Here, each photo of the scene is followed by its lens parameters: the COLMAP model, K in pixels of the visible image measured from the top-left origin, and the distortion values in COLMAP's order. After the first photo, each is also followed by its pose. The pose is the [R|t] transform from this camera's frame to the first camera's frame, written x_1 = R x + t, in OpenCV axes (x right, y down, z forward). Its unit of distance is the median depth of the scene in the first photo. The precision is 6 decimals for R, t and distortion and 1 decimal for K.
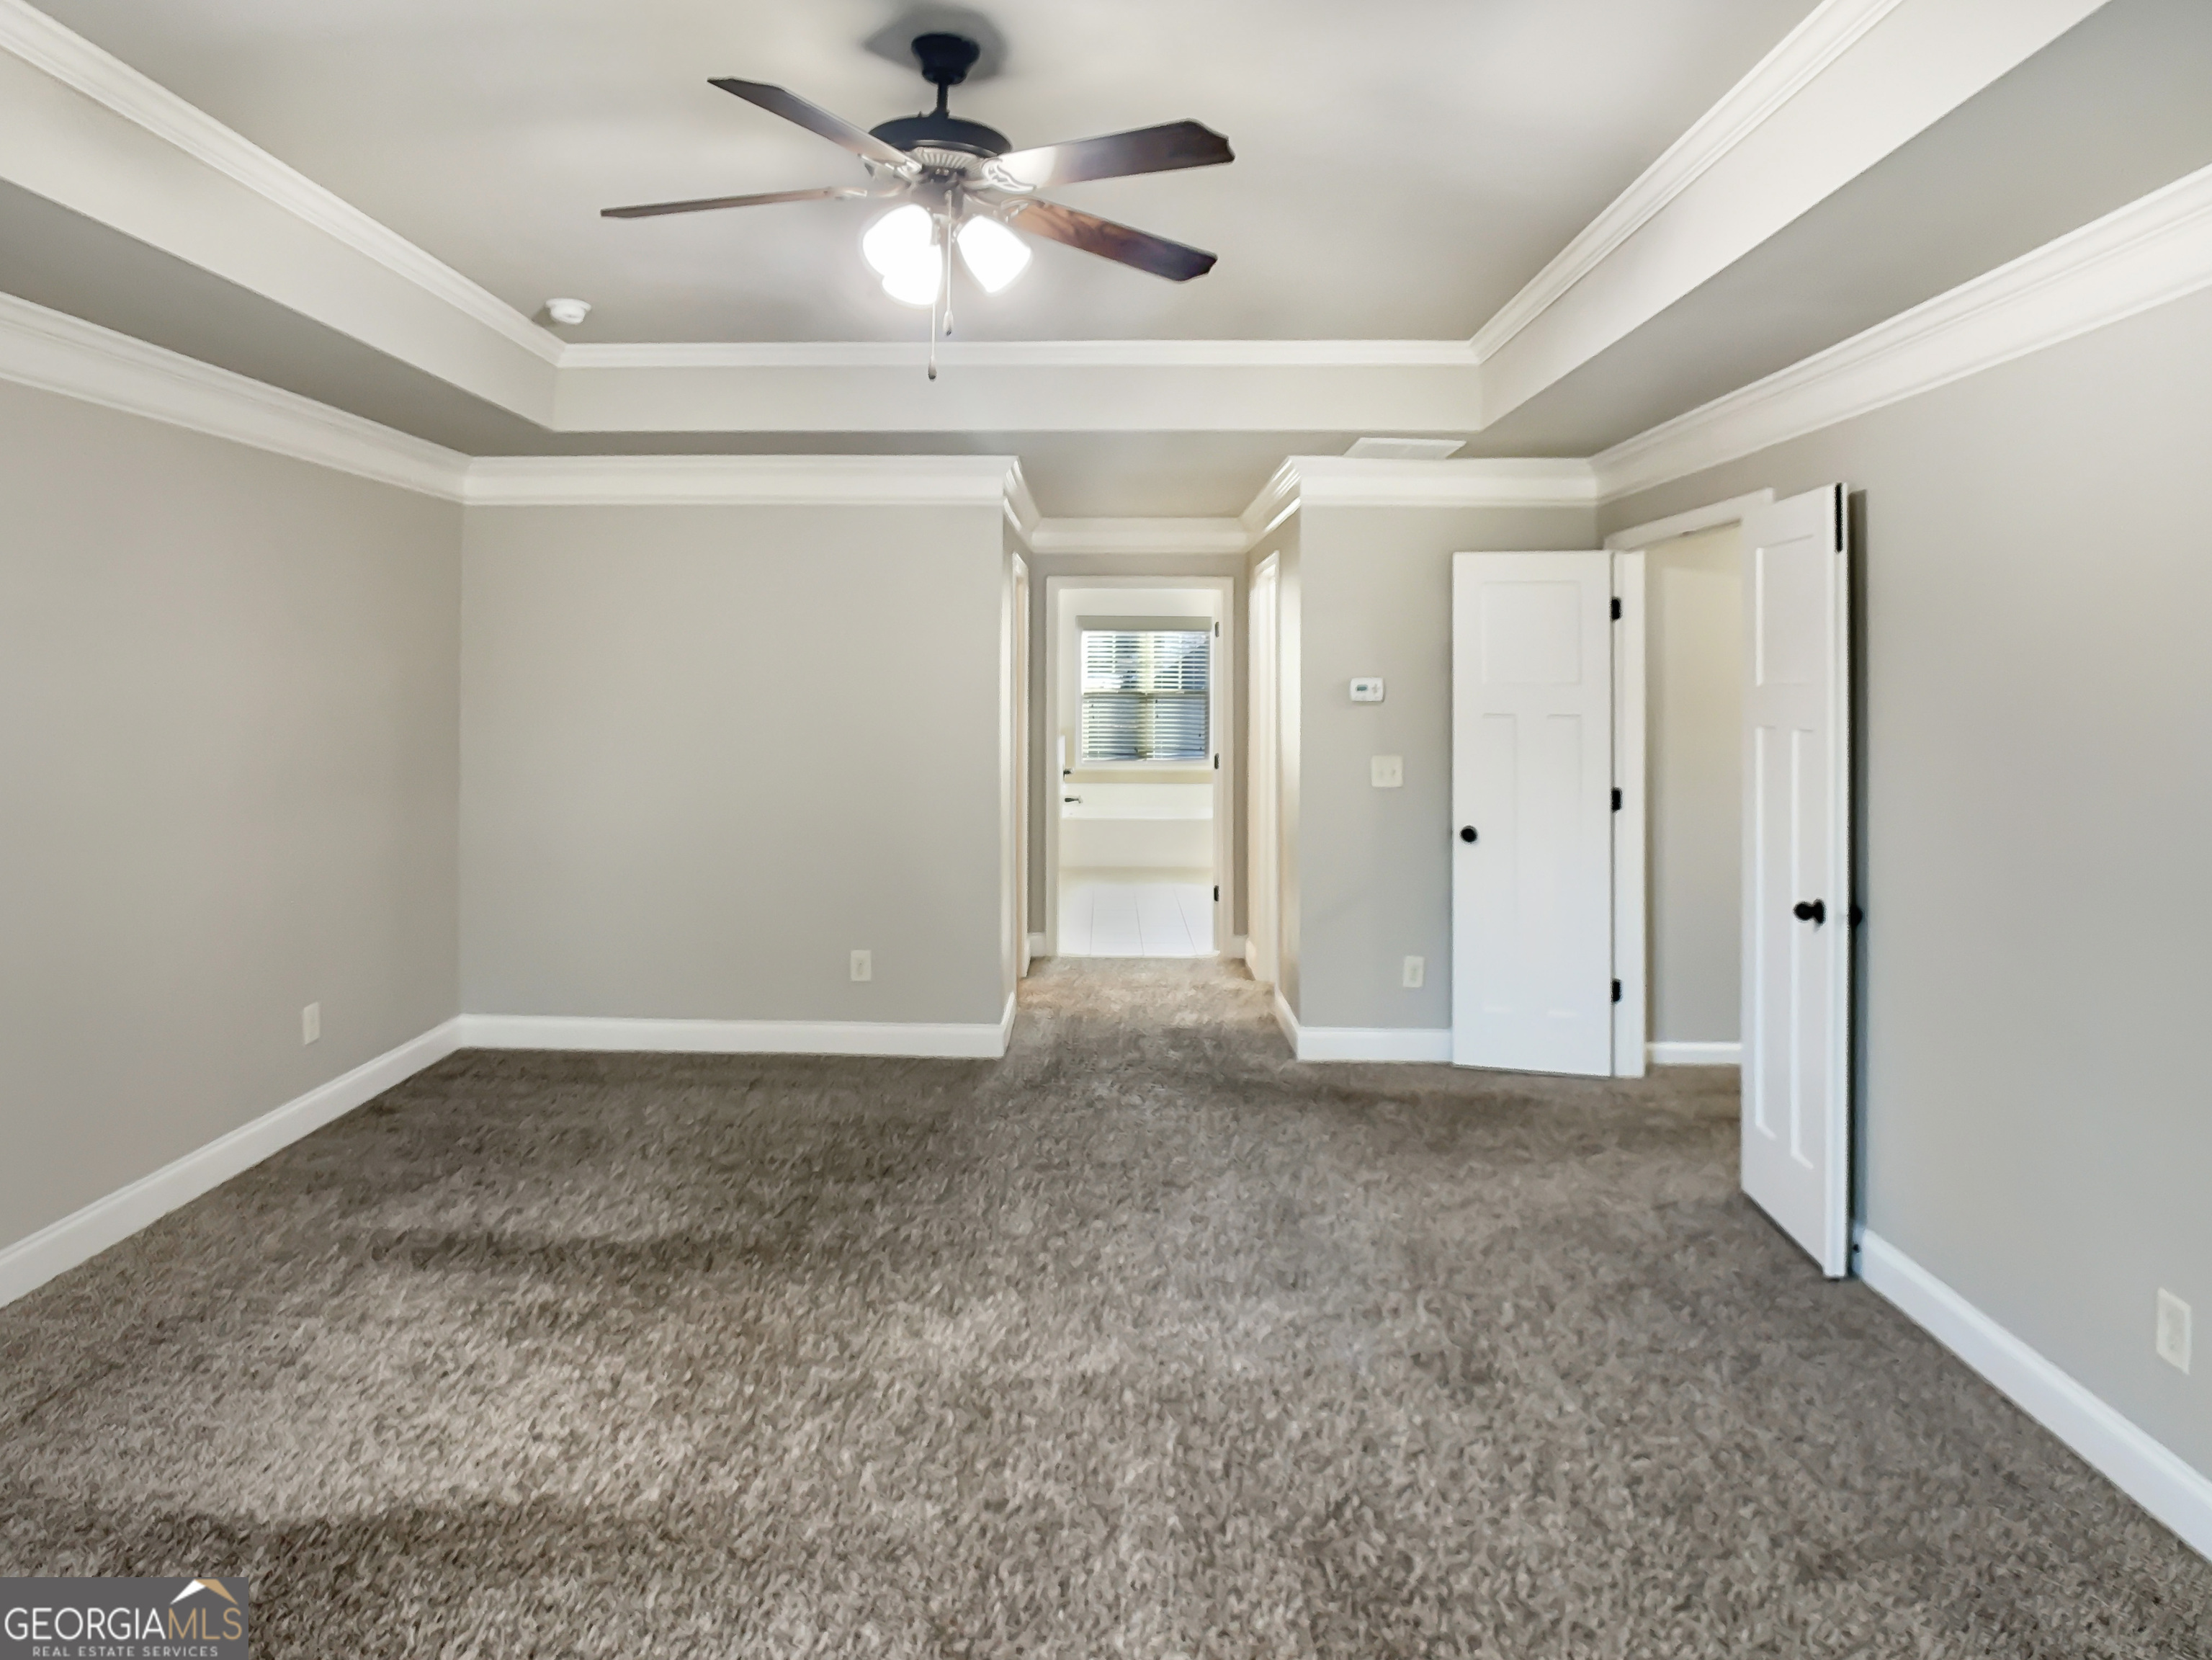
lens RADIAL K [[1434.7, 0, 1139.4], [0, 1434.7, 794.5], [0, 0, 1]] dist [-0.020918, -0.044125]
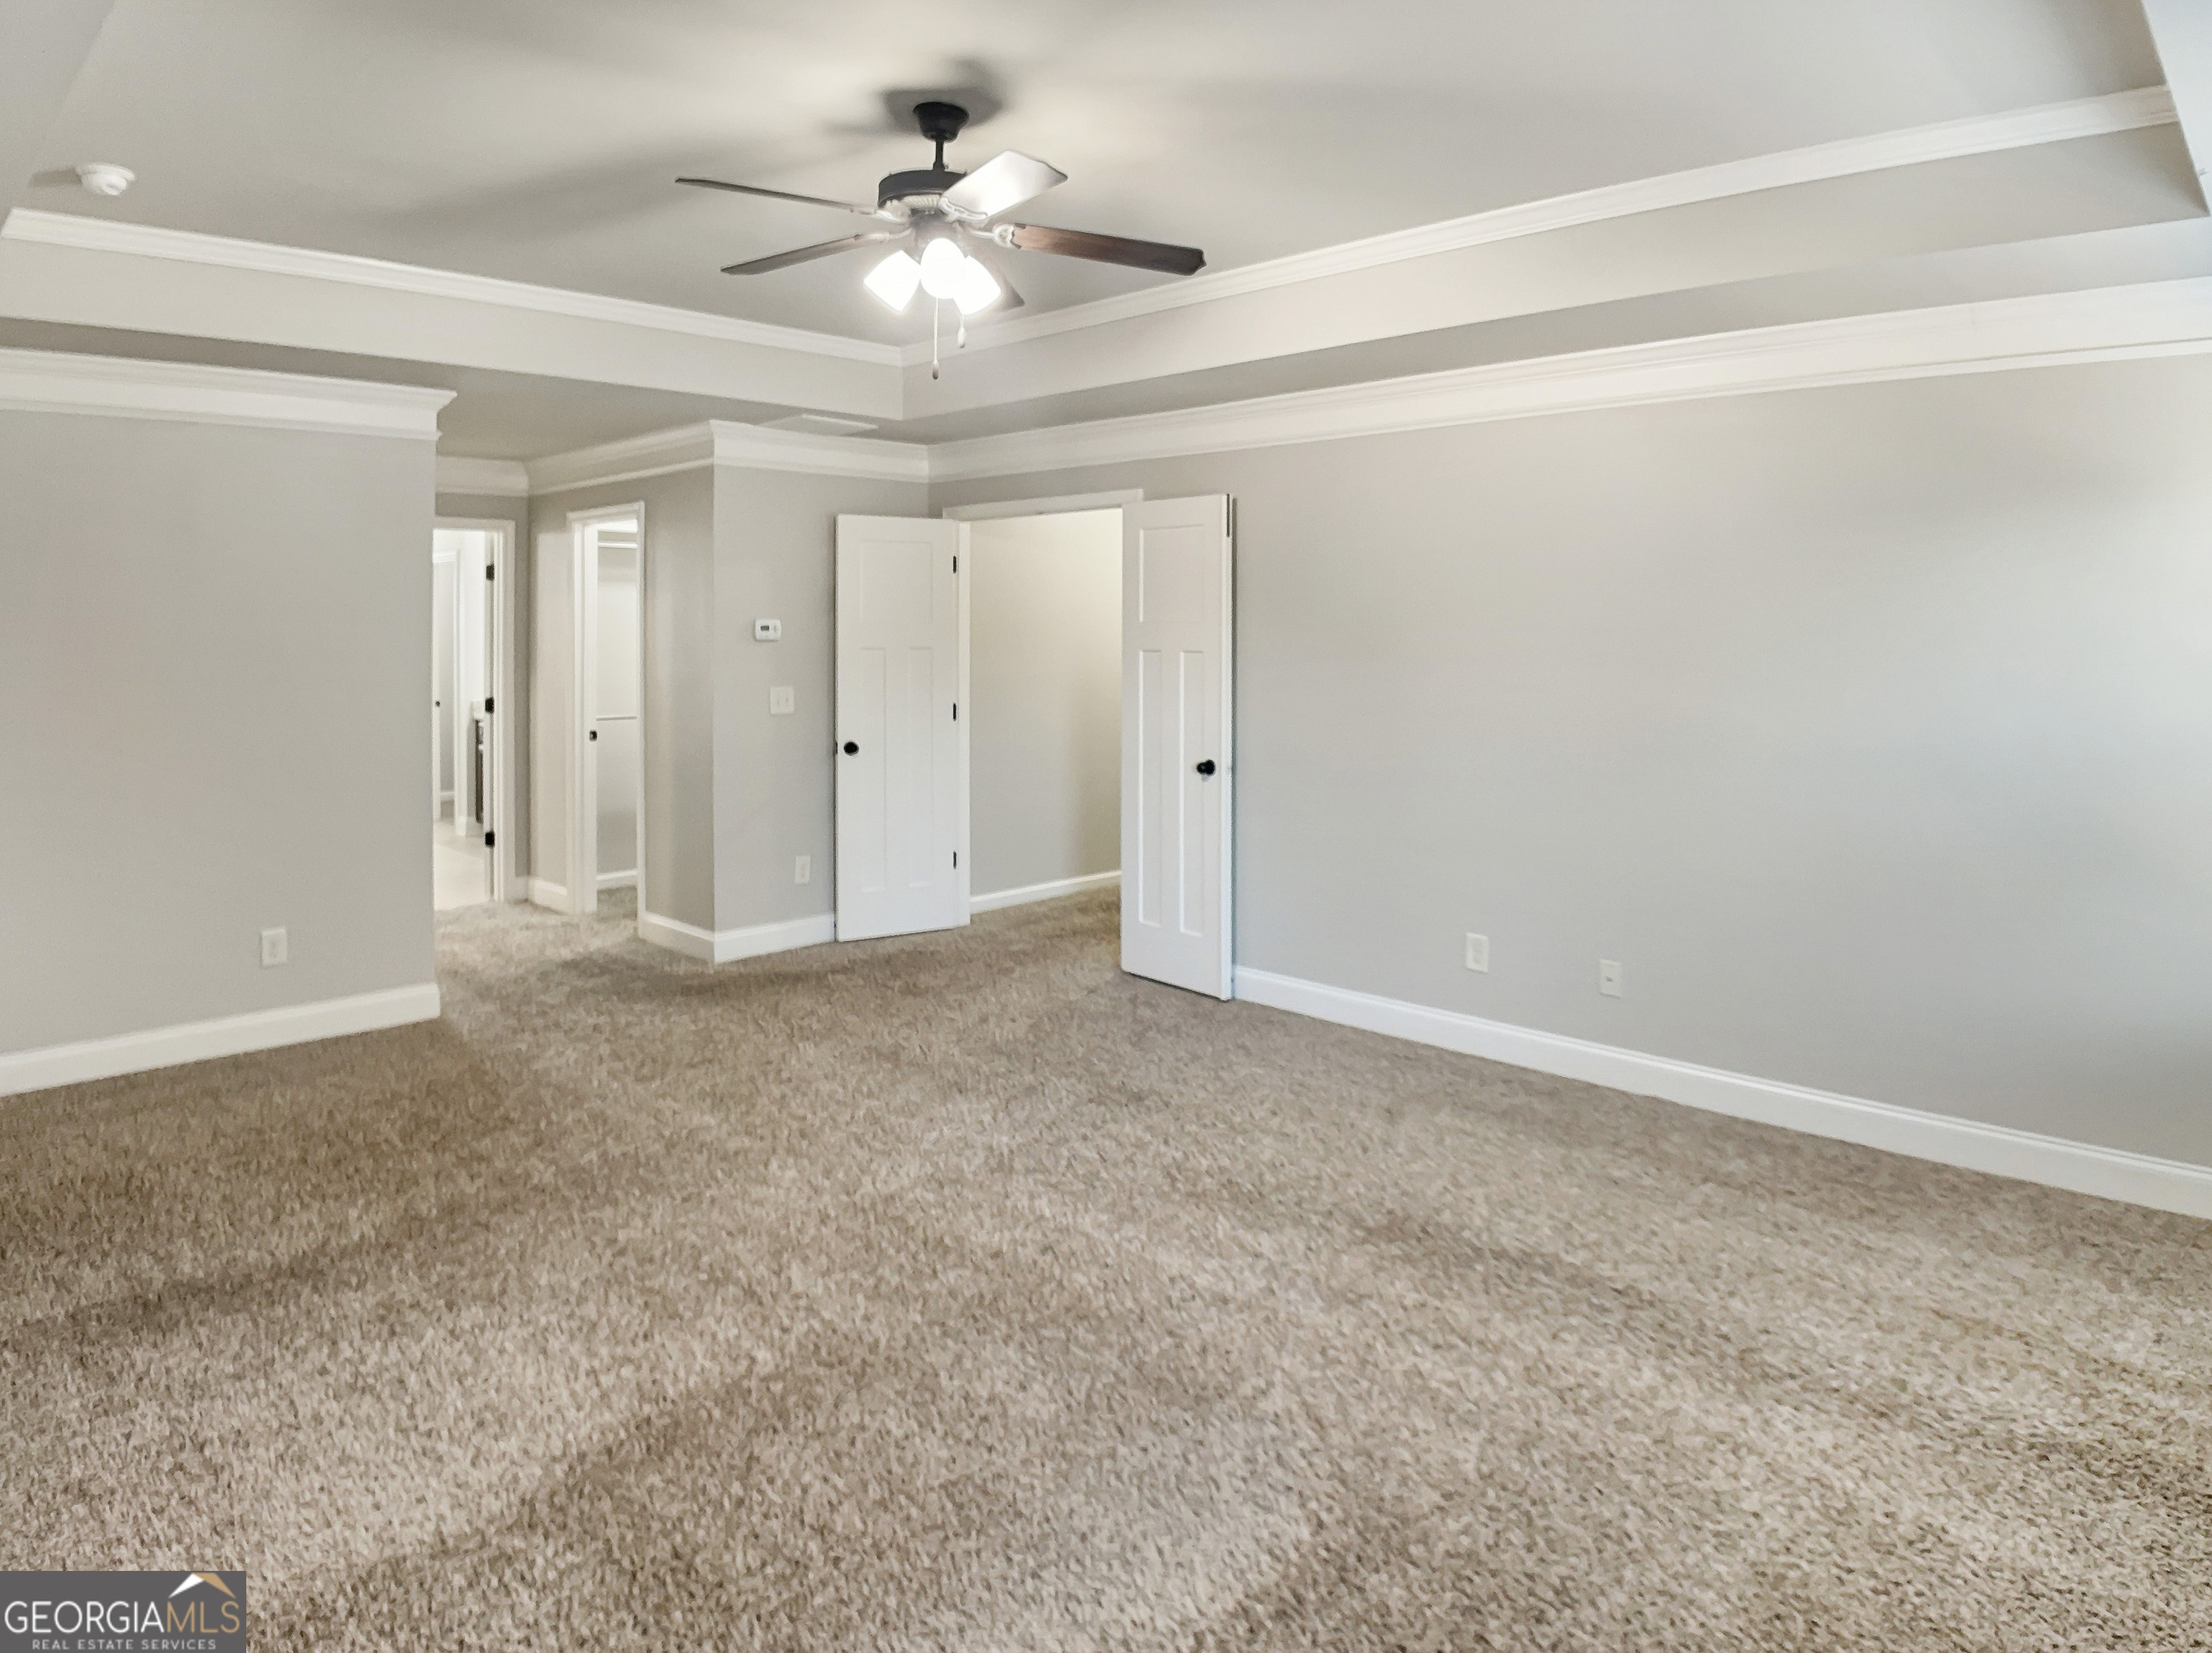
lens RADIAL K [[1434.4, 0, 1139.4], [0, 1434.4, 791.0], [0, 0, 1]] dist [-0.020918, -0.044125]
pose [[0.647516, -0.090374, 0.756674, -0.555265], [0.063105, 0.995892, 0.064944, 0.000720], [-0.759434, 0.005698, 0.650559, 0.025967]]
